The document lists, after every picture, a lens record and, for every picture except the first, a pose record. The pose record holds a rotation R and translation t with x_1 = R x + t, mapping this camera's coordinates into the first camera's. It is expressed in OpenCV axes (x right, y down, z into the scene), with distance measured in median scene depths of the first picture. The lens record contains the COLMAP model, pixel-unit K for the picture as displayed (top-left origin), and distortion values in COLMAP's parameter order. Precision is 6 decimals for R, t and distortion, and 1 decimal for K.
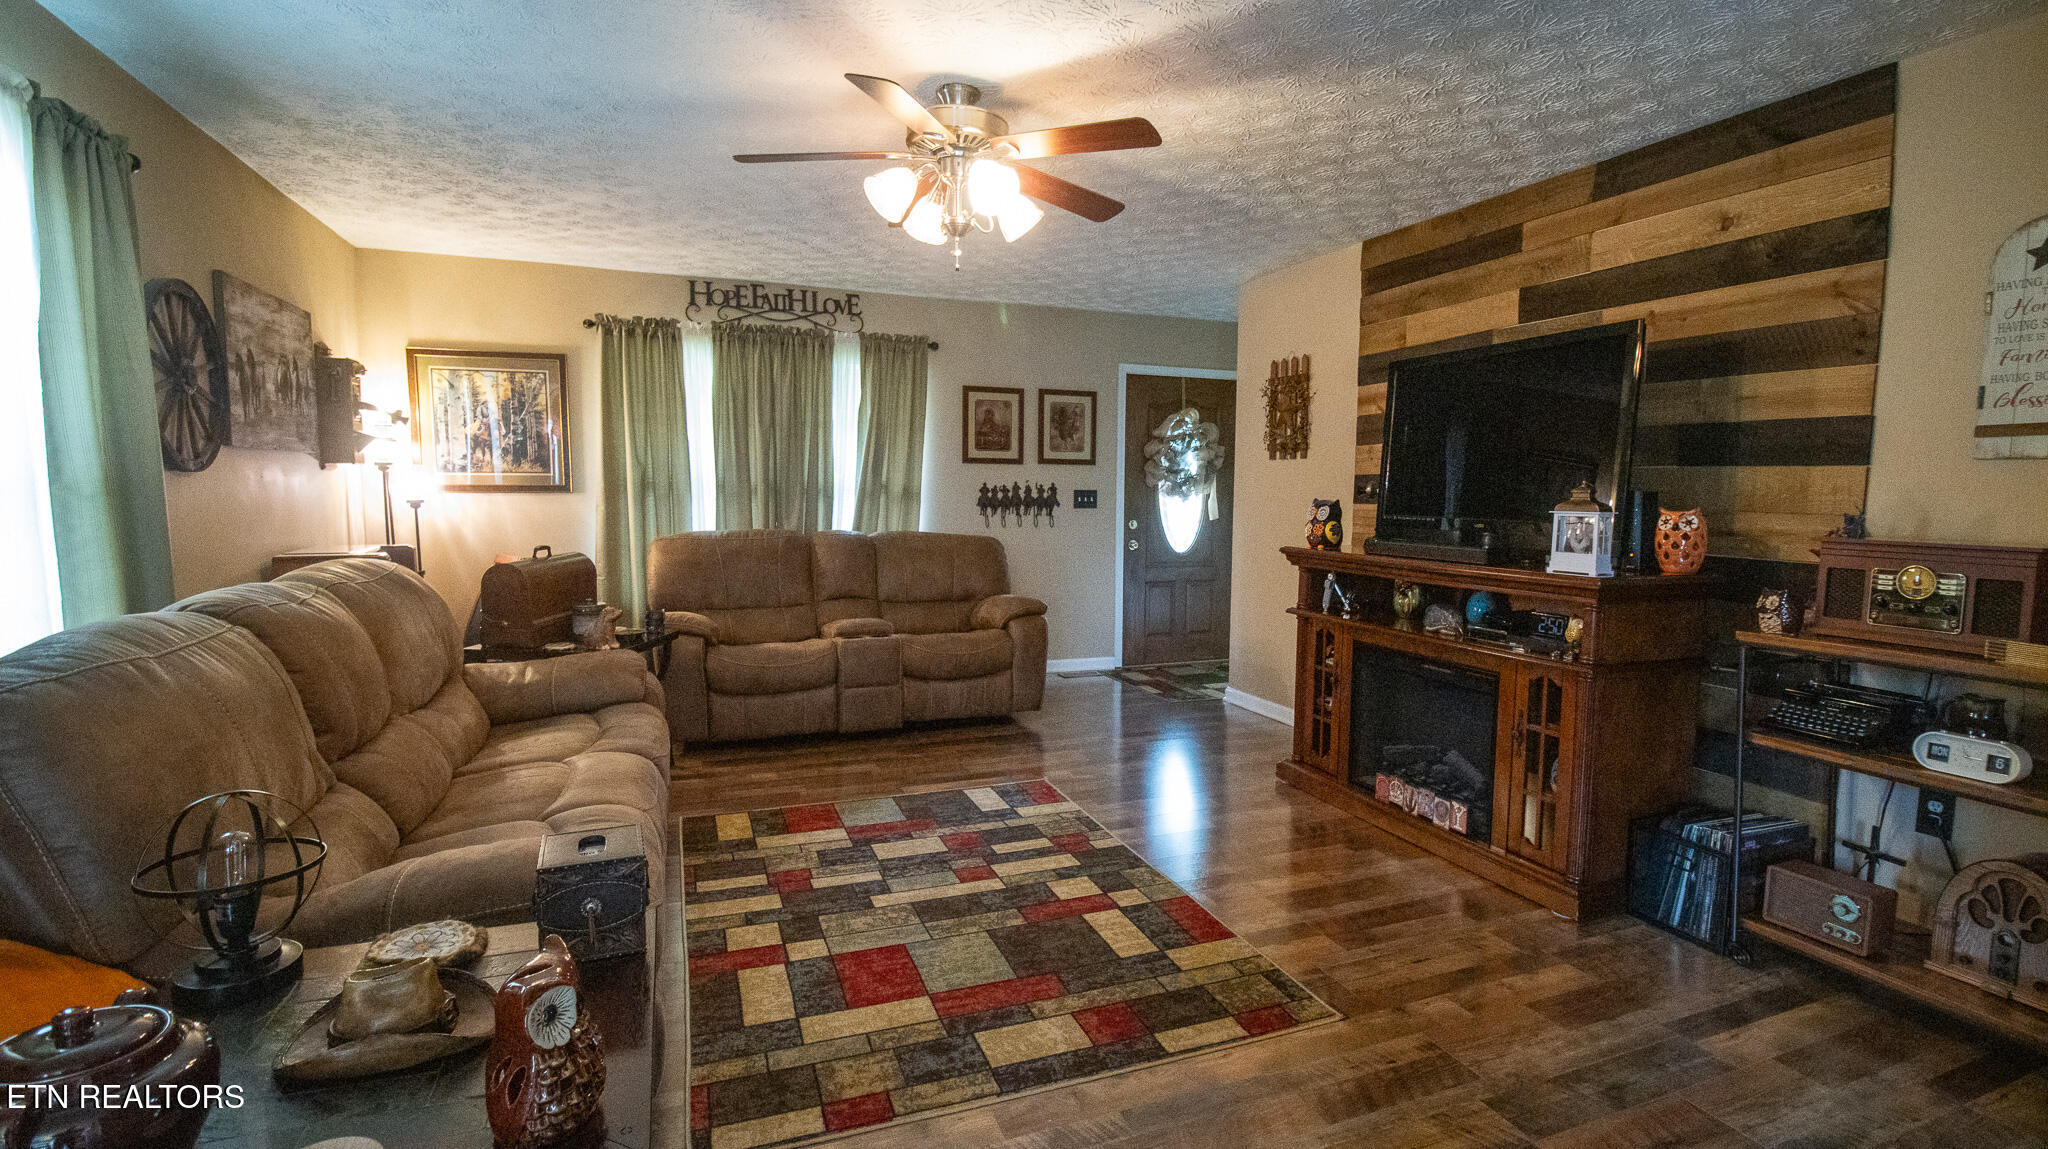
lens RADIAL K [[946.8, 0, 1033.0], [0, 946.8, 568.8], [0, 0, 1]] dist [0.001562, -0.013893]
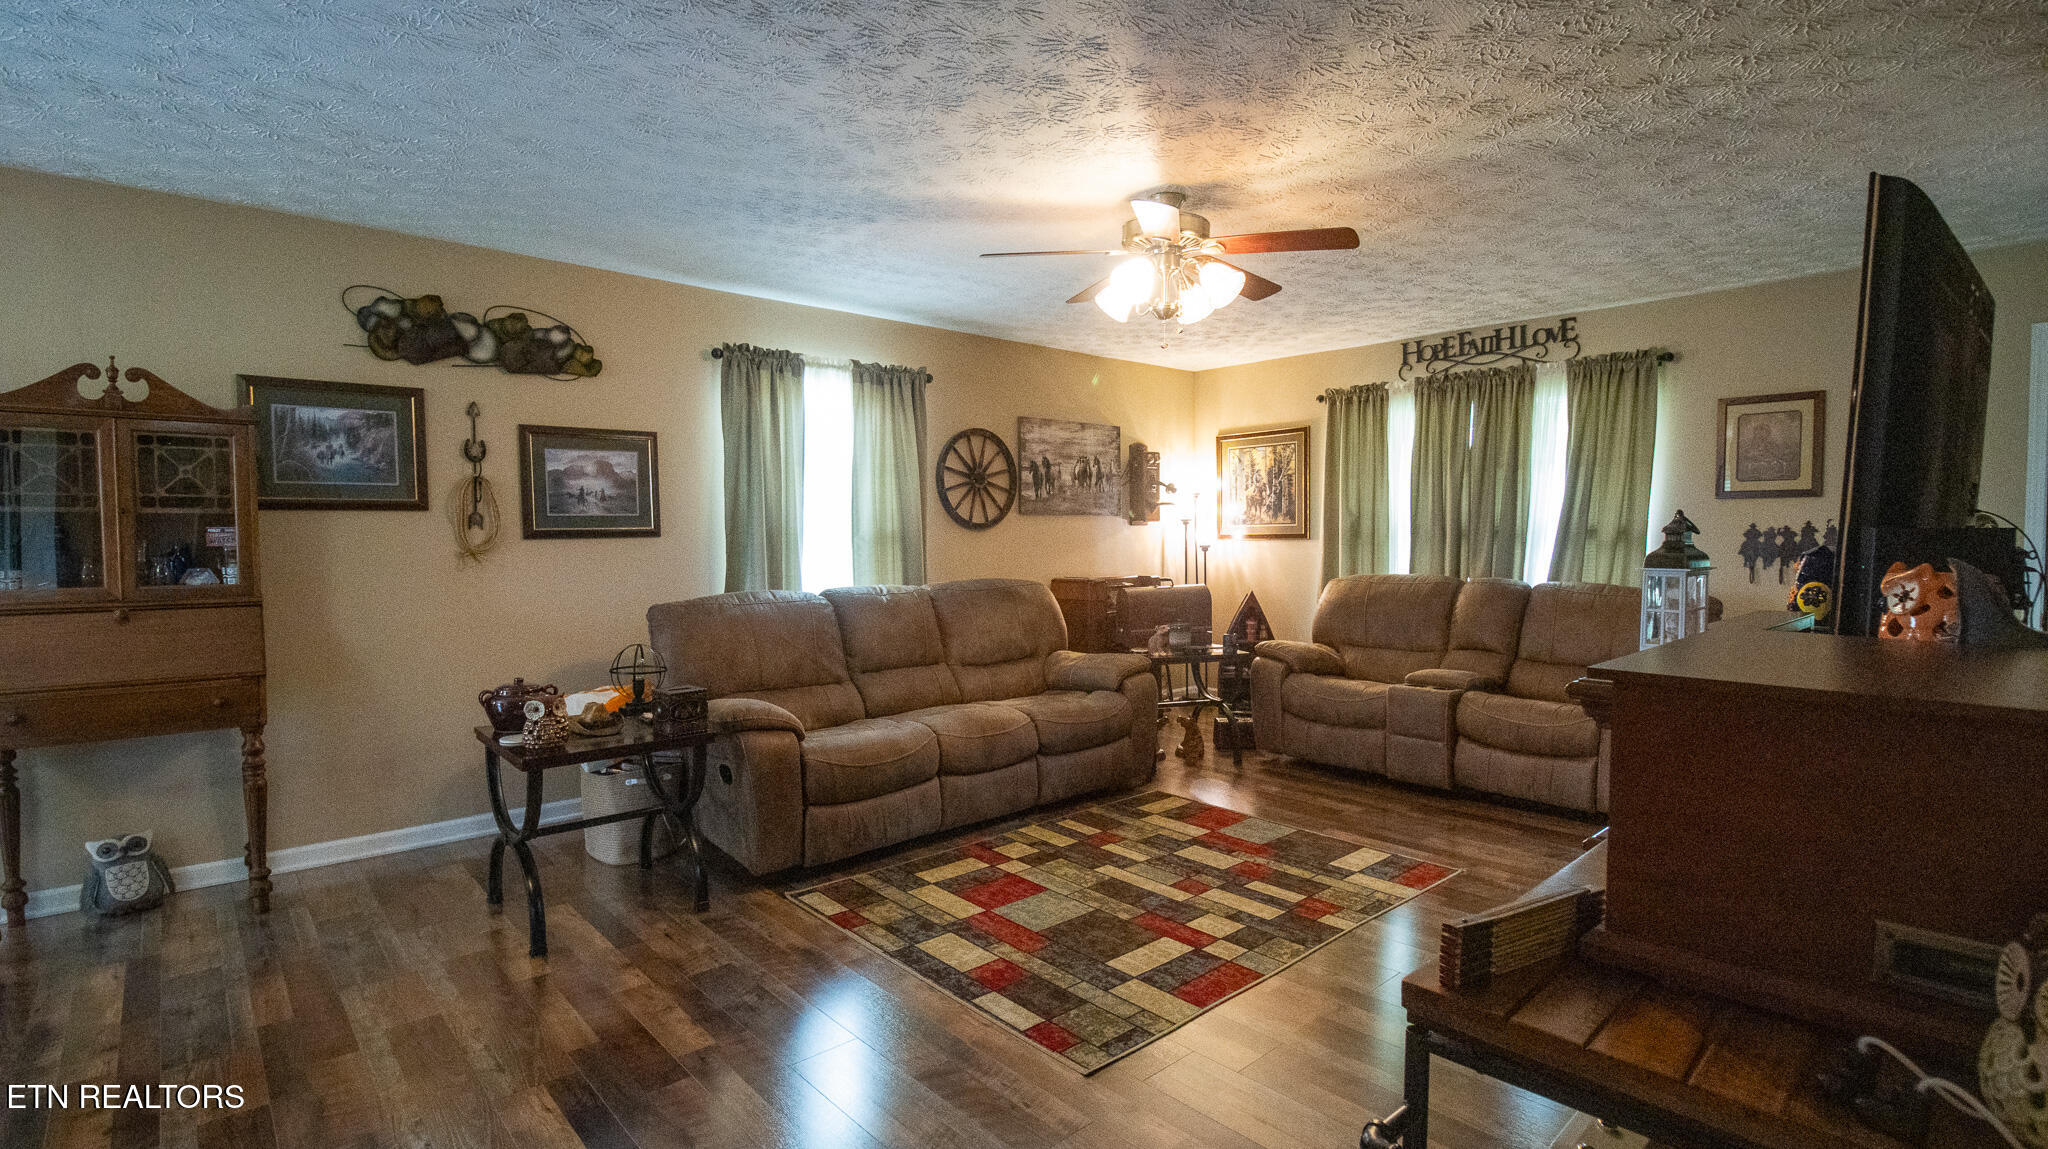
lens RADIAL K [[946.8, 0, 1033.0], [0, 946.8, 568.8], [0, 0, 1]] dist [0.001562, -0.013893]
pose [[0.358906, 0.024328, -0.933057, 0.709705], [-0.070716, 0.997496, -0.001193, -0.023294], [0.930691, 0.066410, 0.359727, 0.332064]]
